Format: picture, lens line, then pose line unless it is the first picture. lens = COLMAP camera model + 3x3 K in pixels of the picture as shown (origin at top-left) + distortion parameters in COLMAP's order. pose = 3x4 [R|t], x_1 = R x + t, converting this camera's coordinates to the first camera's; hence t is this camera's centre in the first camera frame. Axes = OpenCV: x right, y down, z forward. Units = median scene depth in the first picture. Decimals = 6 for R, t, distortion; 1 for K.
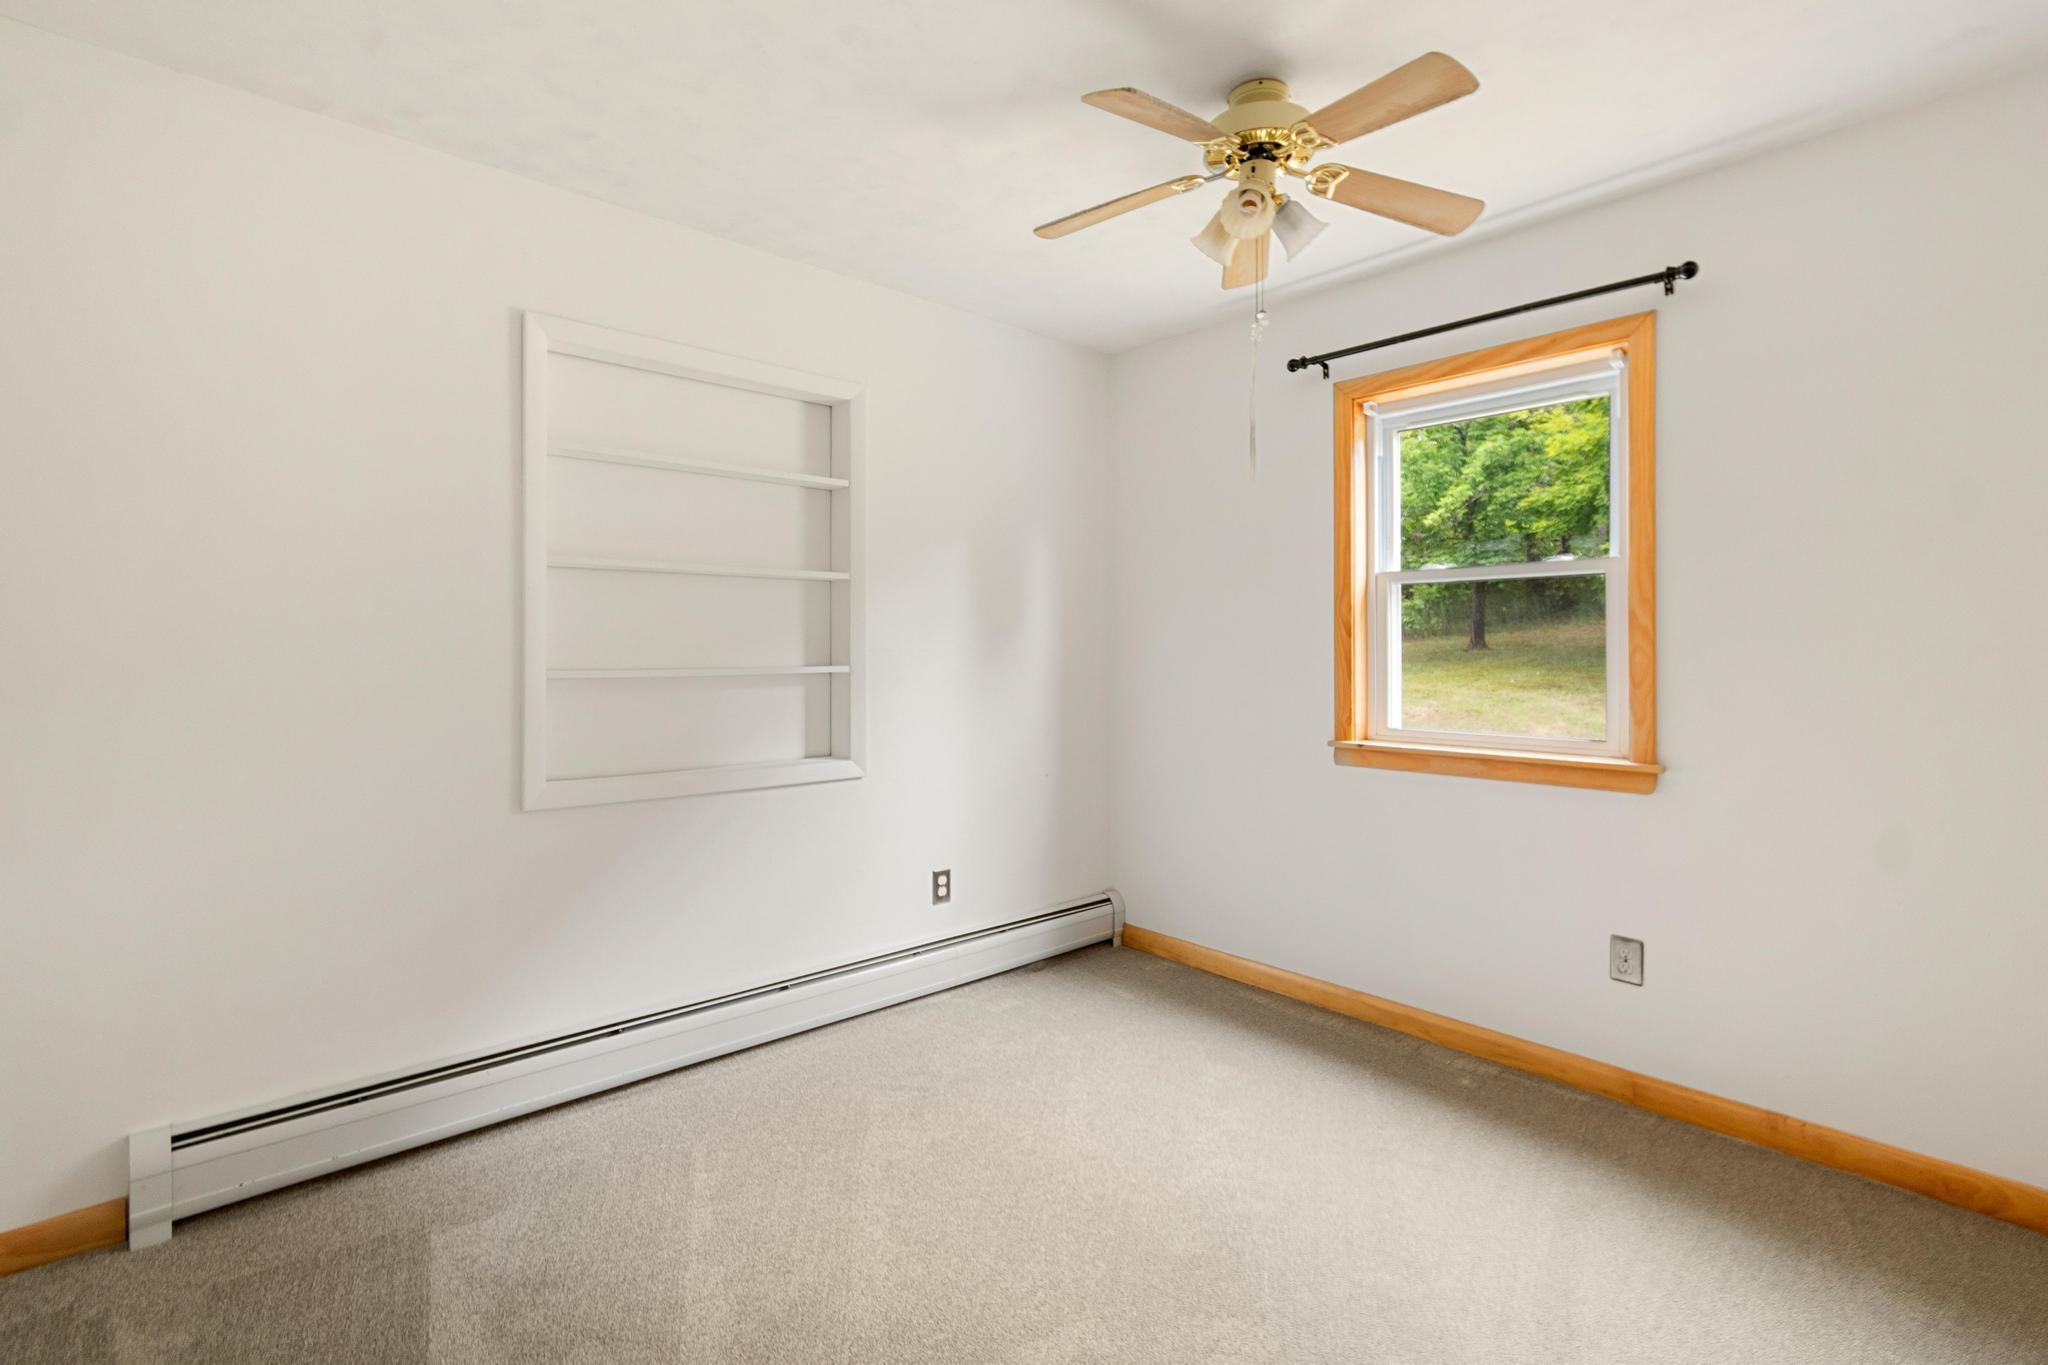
lens RADIAL K [[944.0, 0, 1032.3], [0, 944.0, 644.6], [0, 0, 1]] dist [0.002629, 0.000298]
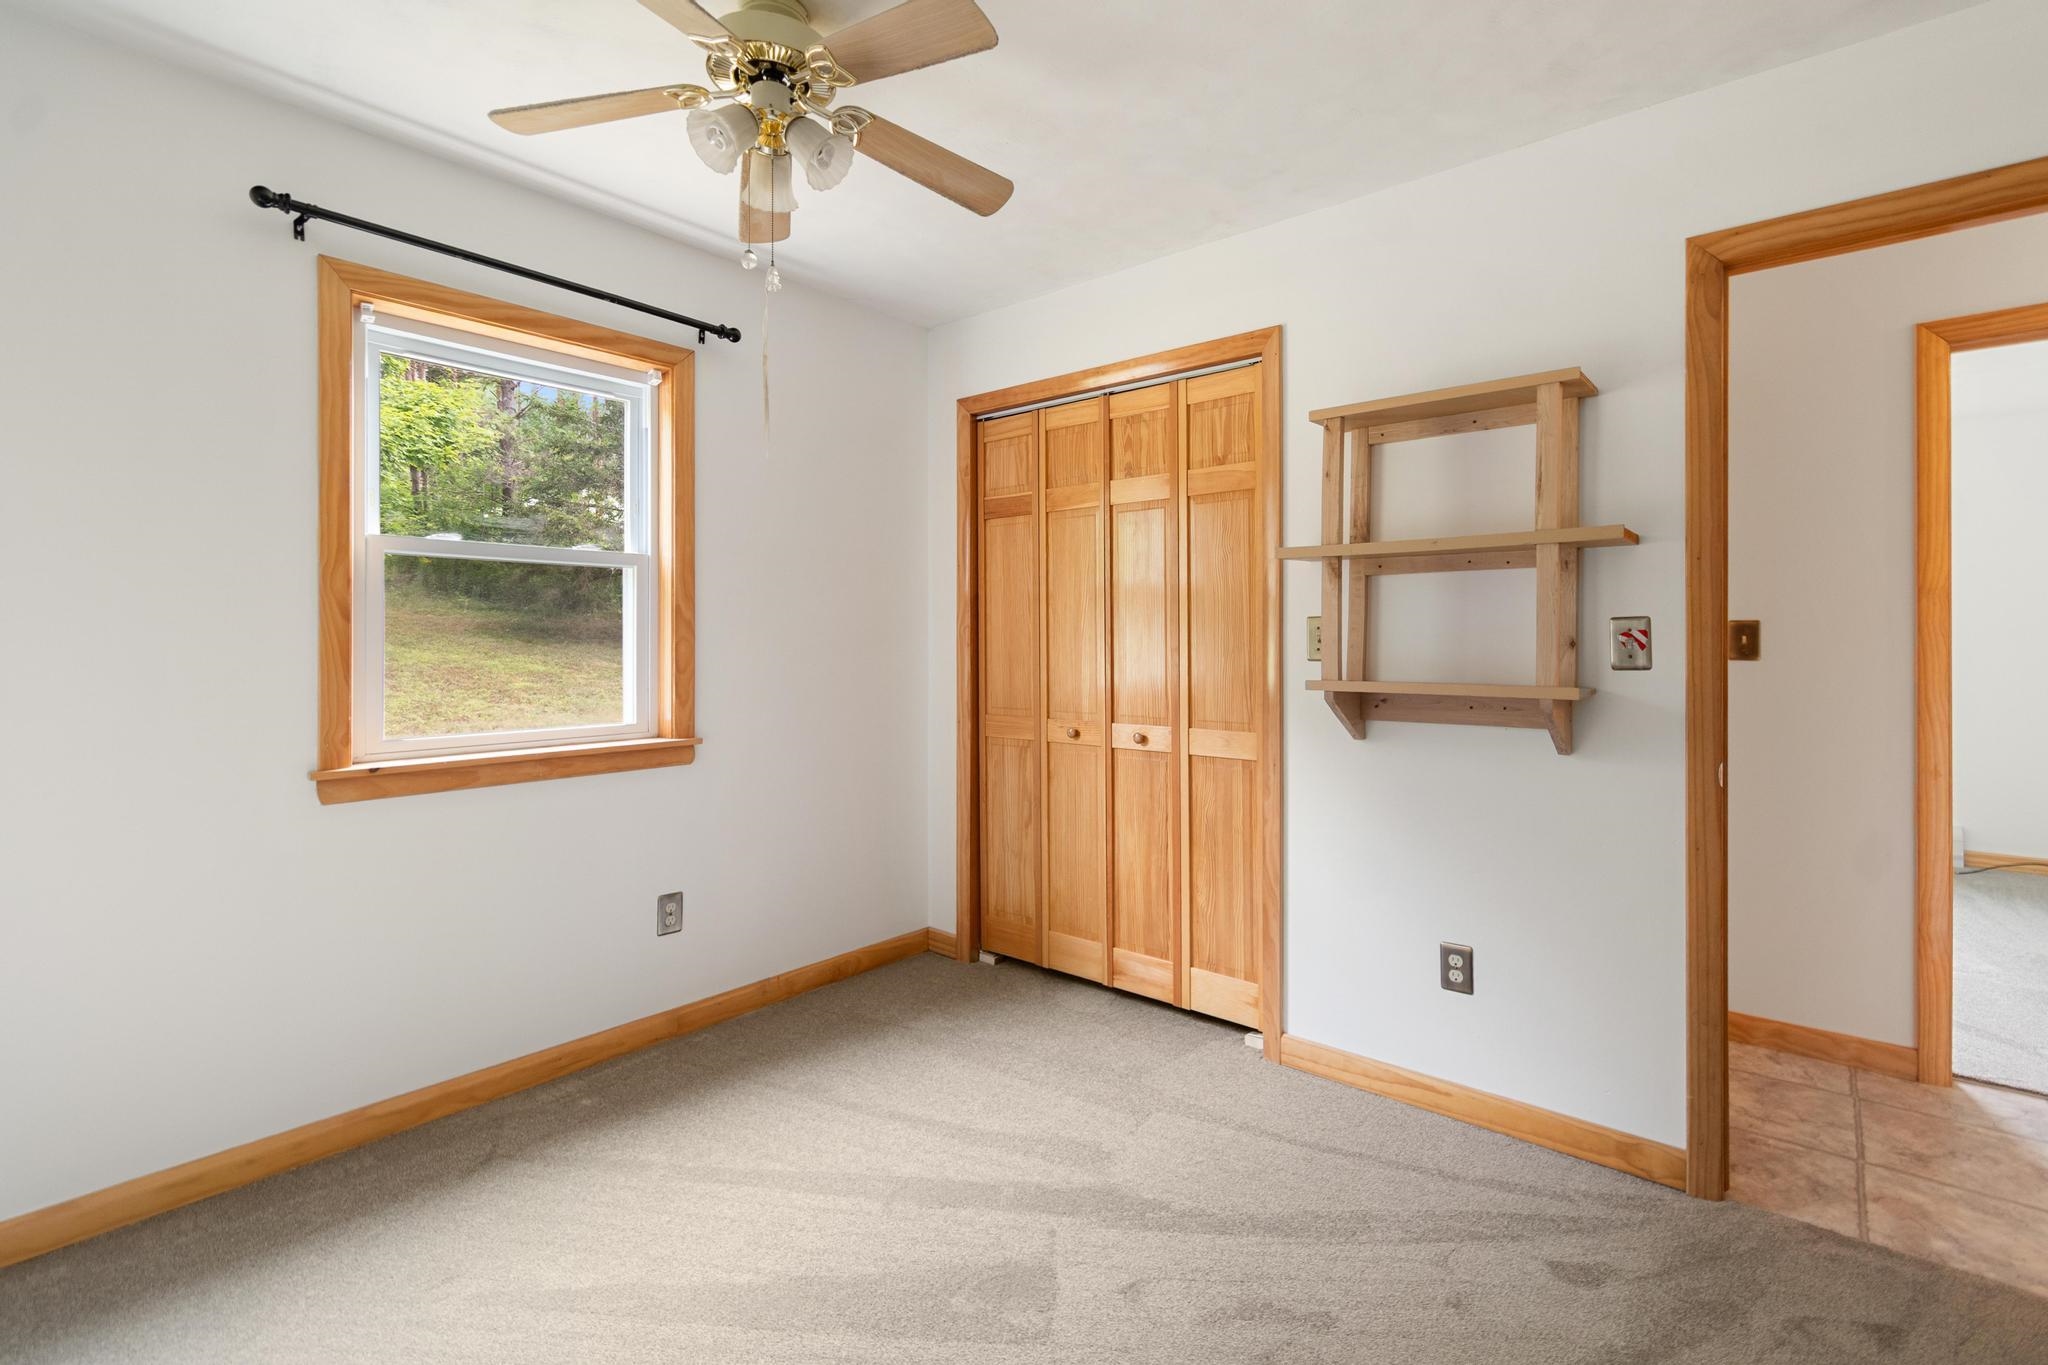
lens RADIAL K [[944.0, 0, 1032.3], [0, 944.0, 644.6], [0, 0, 1]] dist [0.002629, 0.000298]
pose [[-0.134105, -0.004285, 0.990958, -0.499949], [-0.007214, 0.999968, 0.003348, 0.003337], [-0.990941, -0.006700, -0.134131, 0.655158]]
